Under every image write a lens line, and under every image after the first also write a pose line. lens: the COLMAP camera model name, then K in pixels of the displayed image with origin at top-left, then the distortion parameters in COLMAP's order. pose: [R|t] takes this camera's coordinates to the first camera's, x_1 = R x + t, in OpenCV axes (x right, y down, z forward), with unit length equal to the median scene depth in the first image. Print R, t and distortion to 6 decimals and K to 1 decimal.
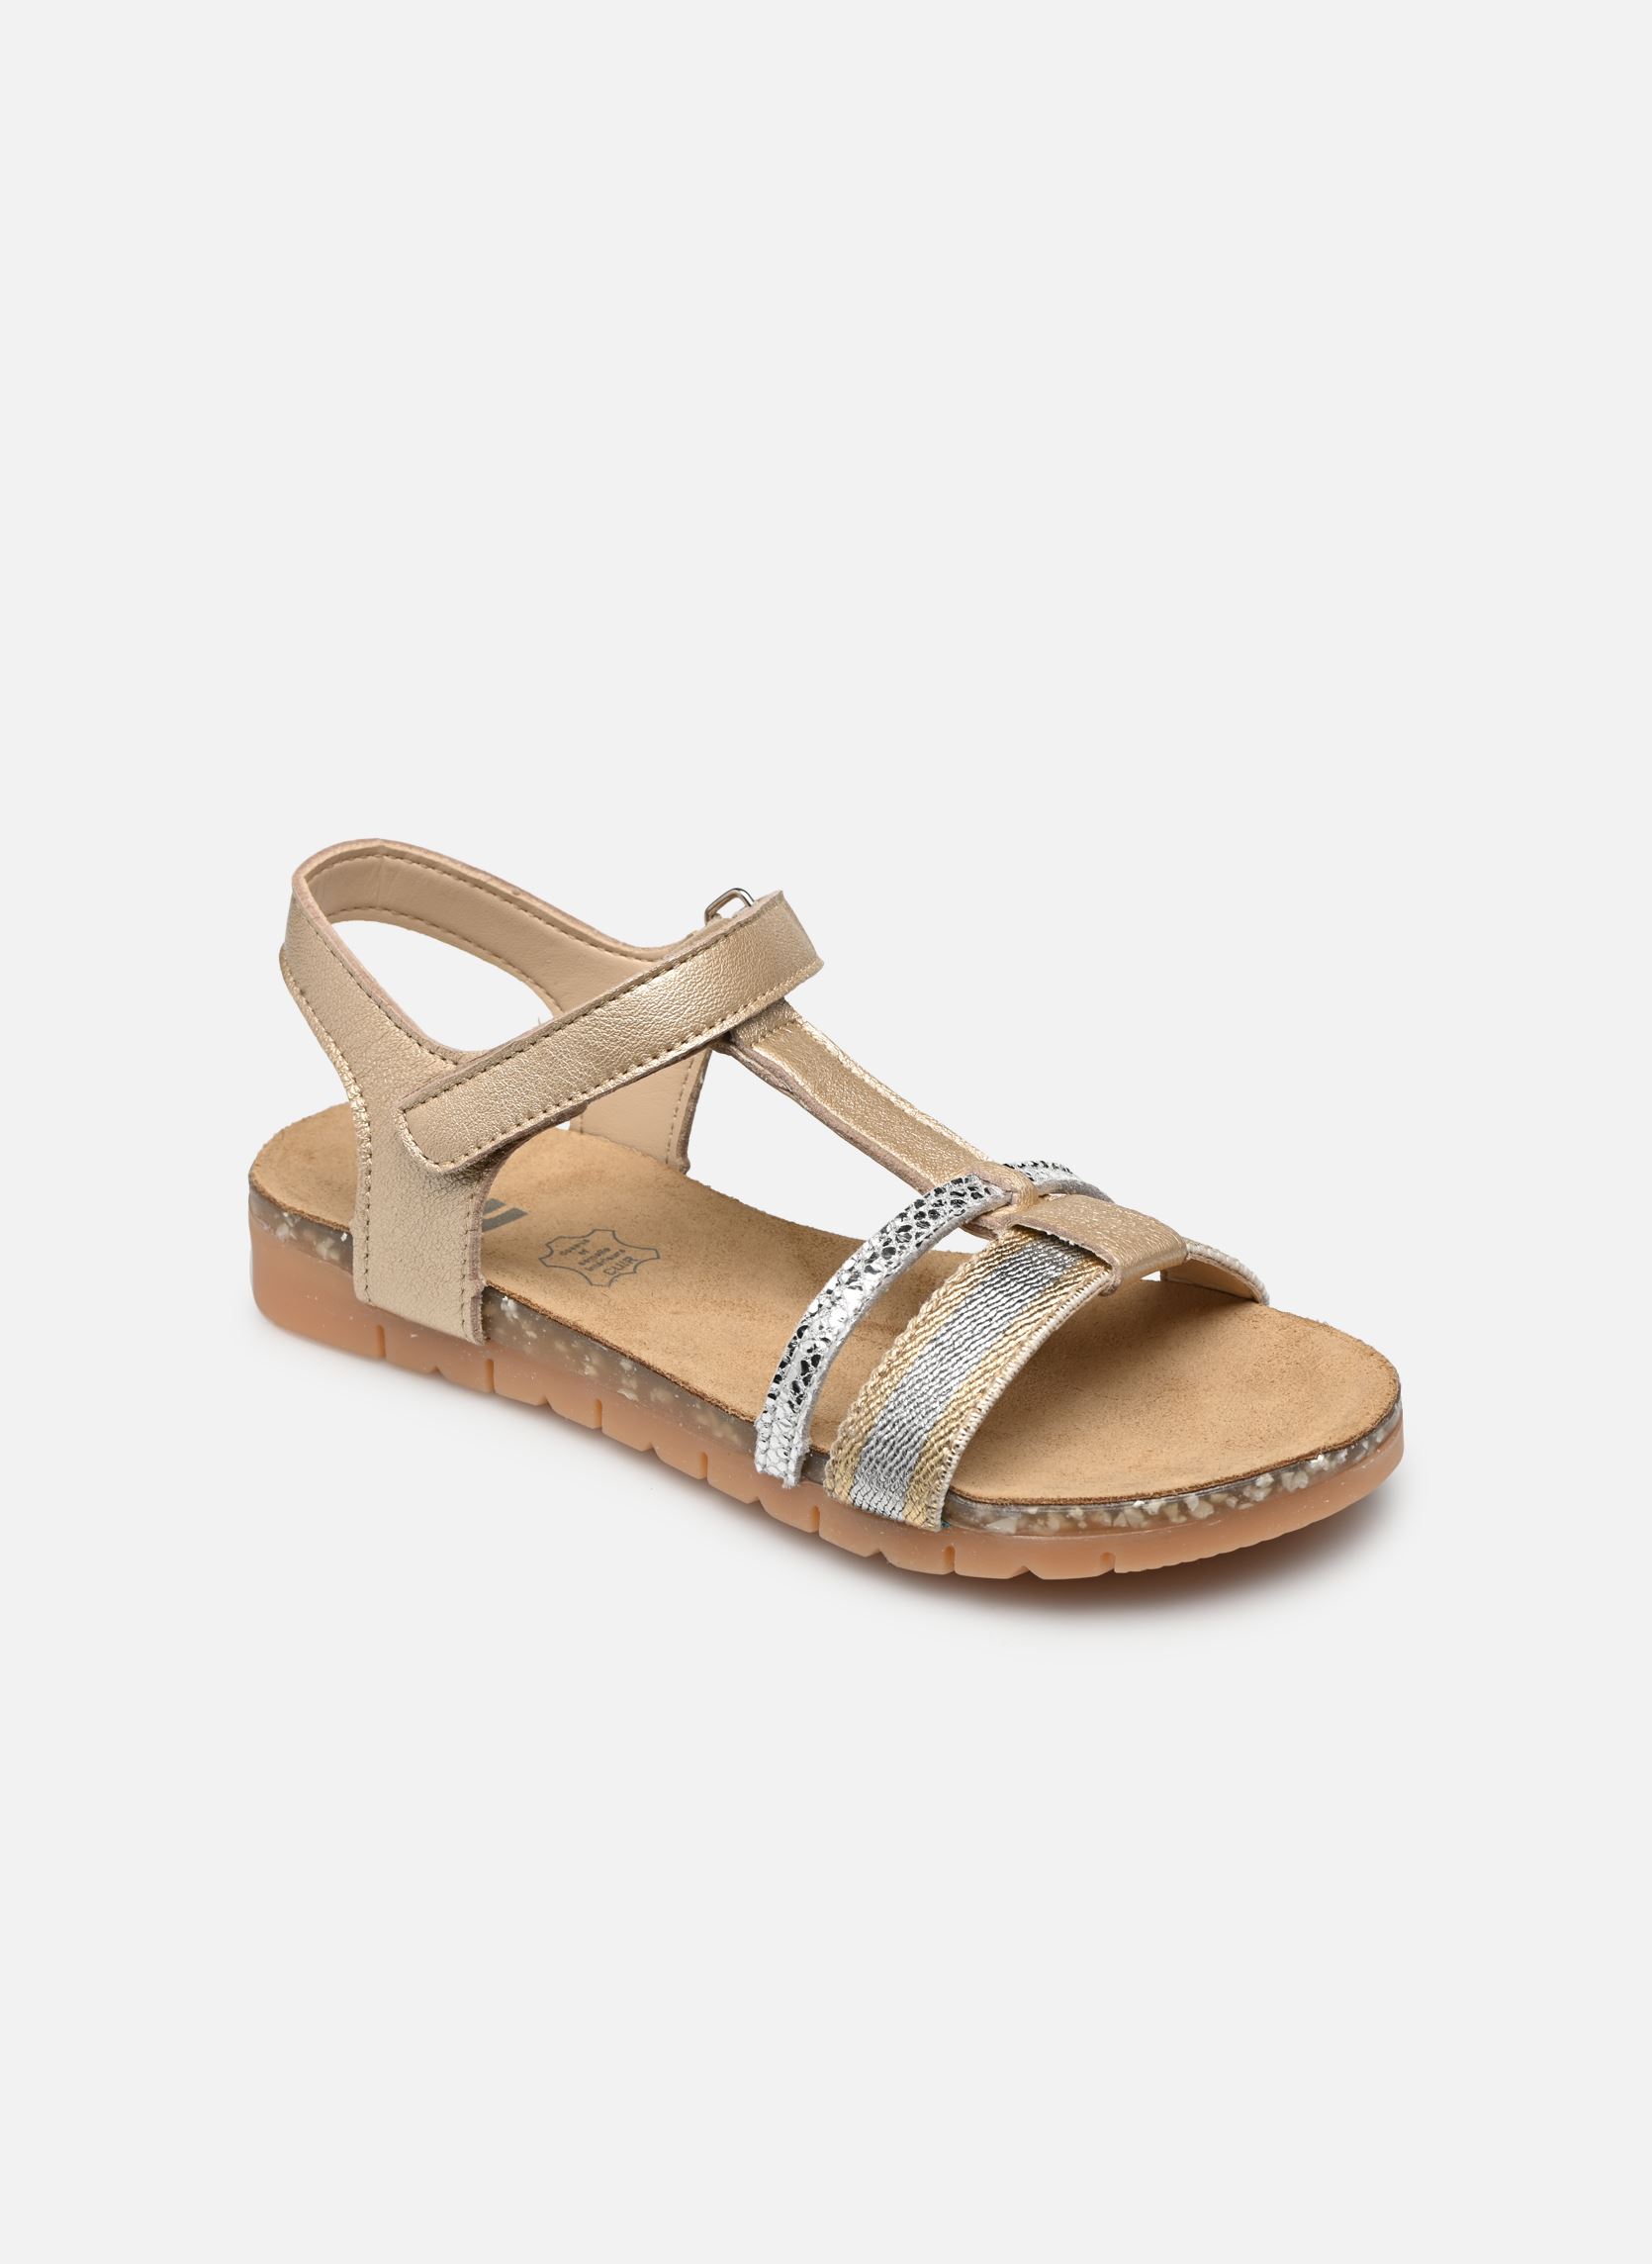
lens RADIAL K [[7271.9, 0, 827.3], [0, 7271.9, 1134.1], [0, 0, 1]] dist [0.282522, 0.000000]
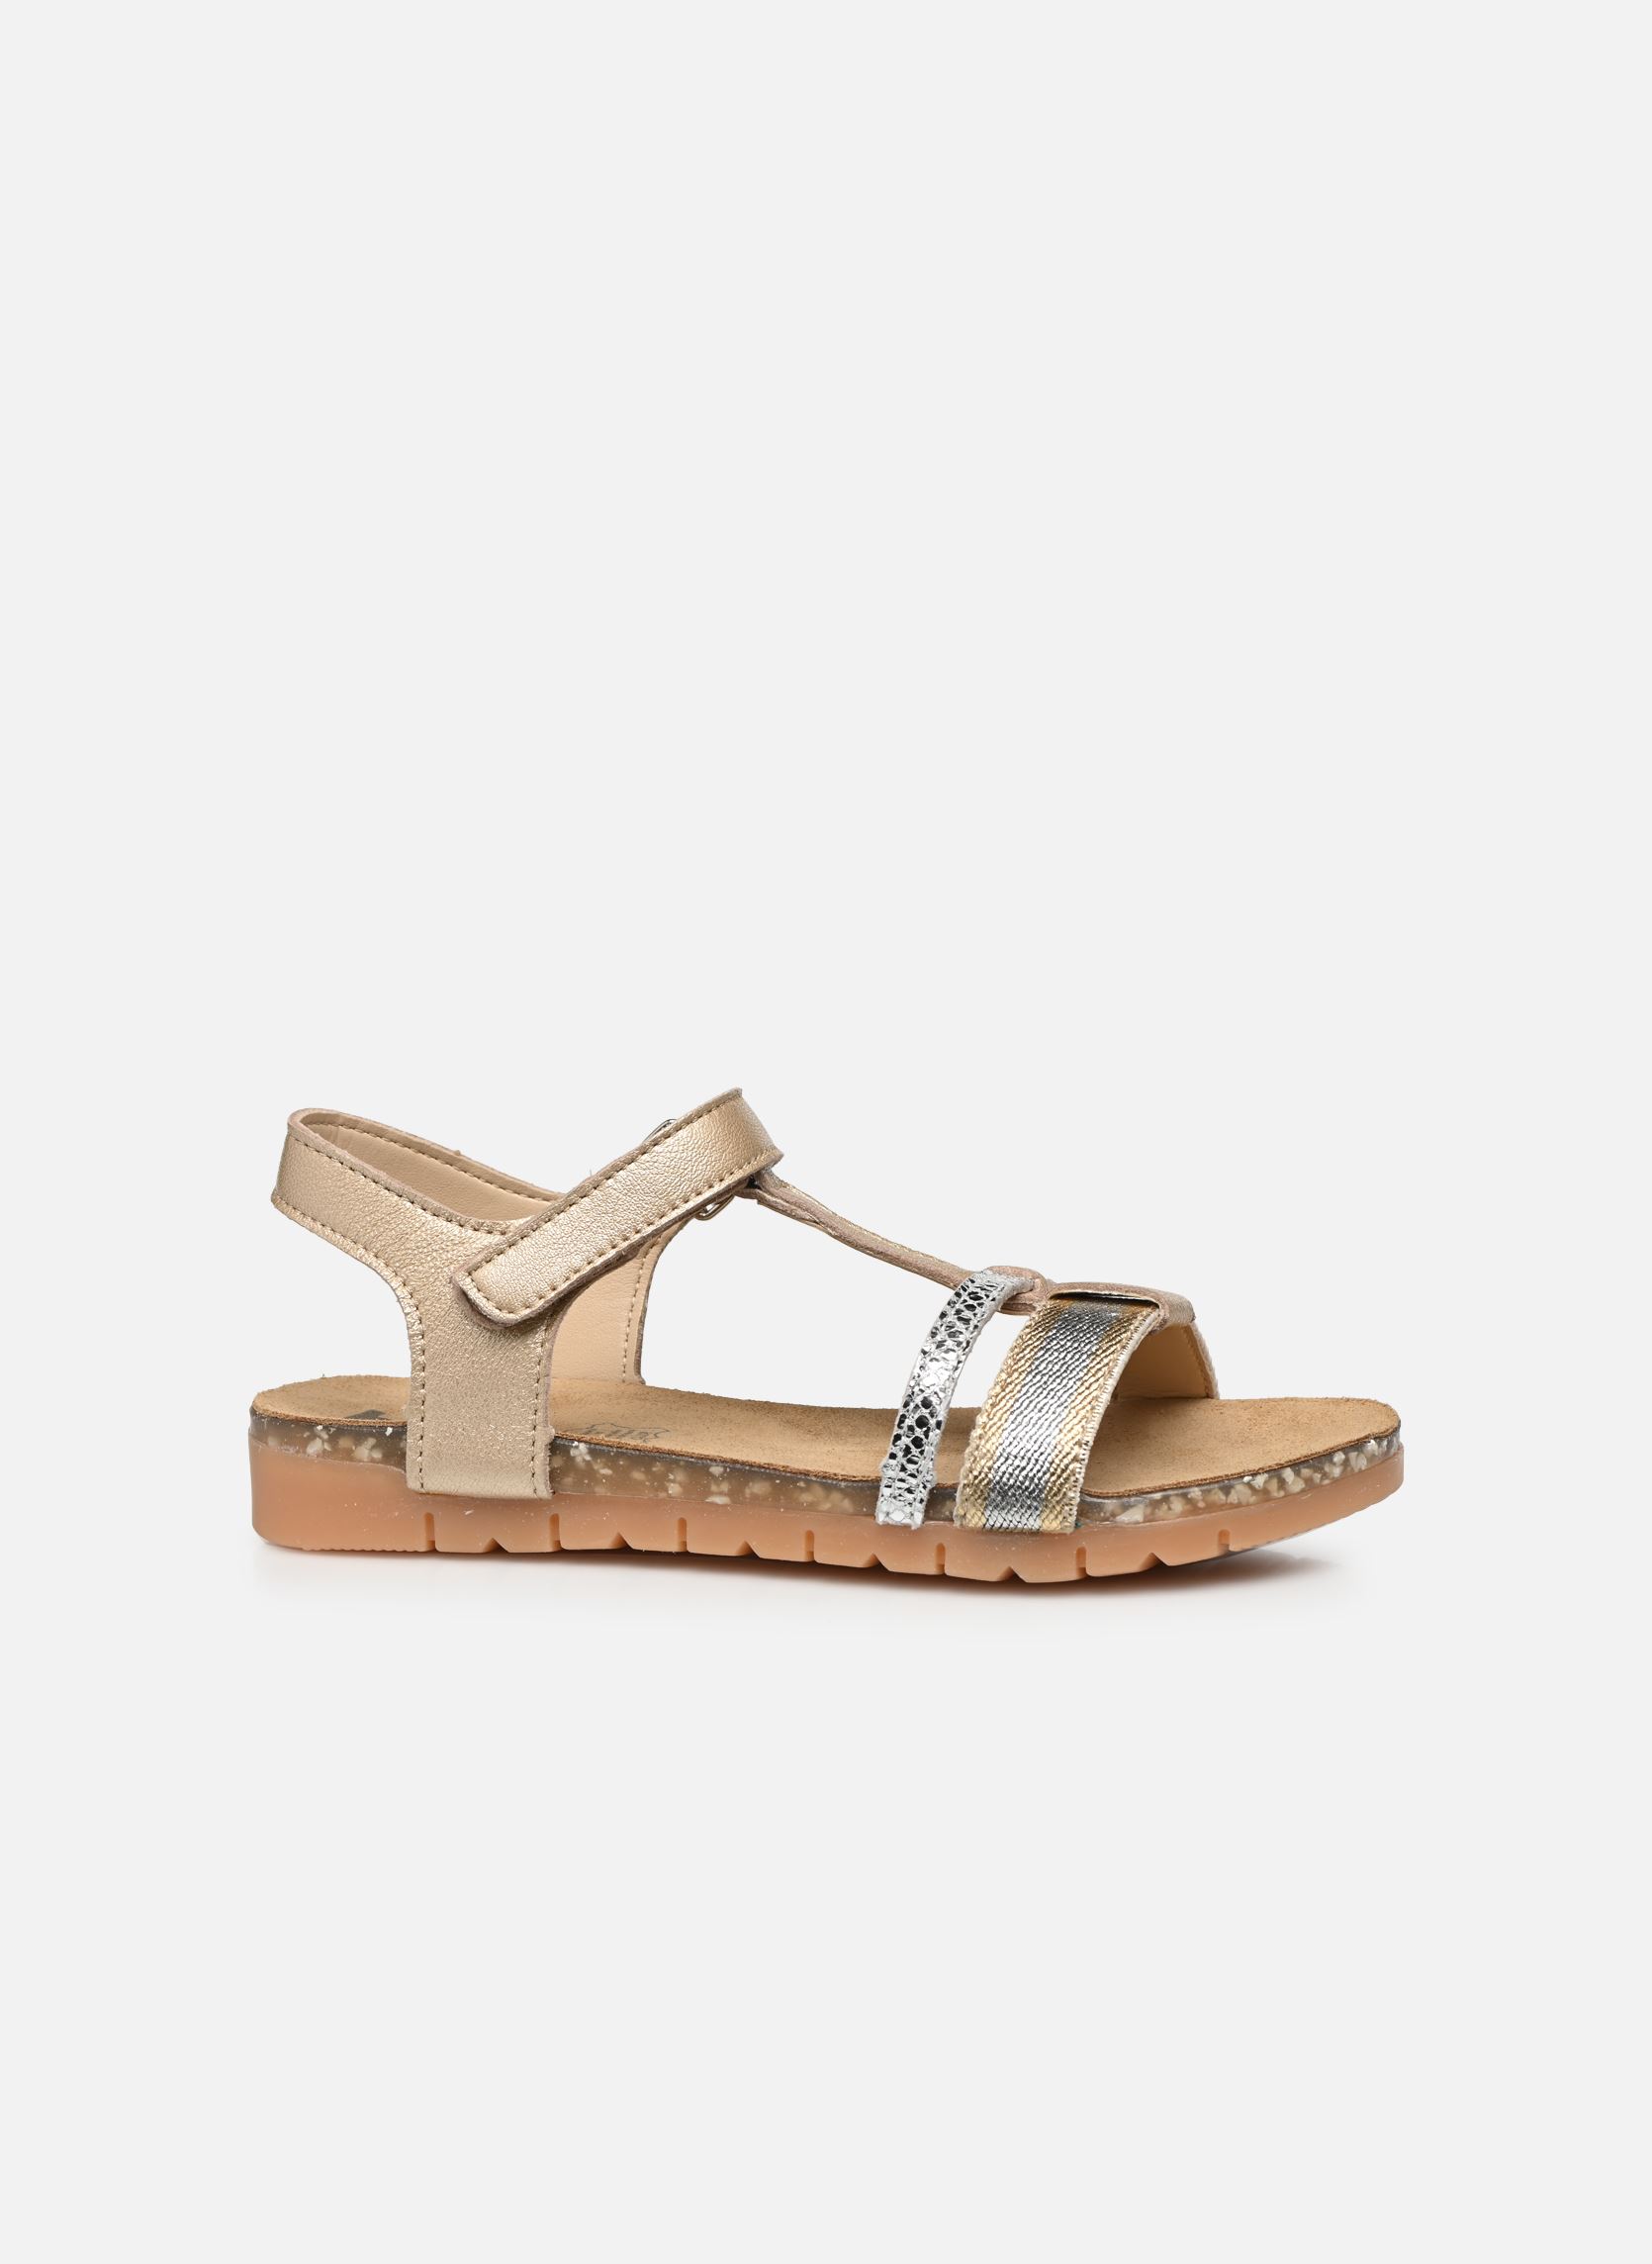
lens RADIAL K [[7271.9, 0, 824.4], [0, 7271.9, 1130.8], [0, 0, 1]] dist [0.282522, 0.000000]
pose [[0.896815, -0.016748, 0.442089, -0.495260], [0.194412, 0.912546, -0.359811, 0.381681], [-0.397400, 0.408631, 0.821641, 0.089009]]
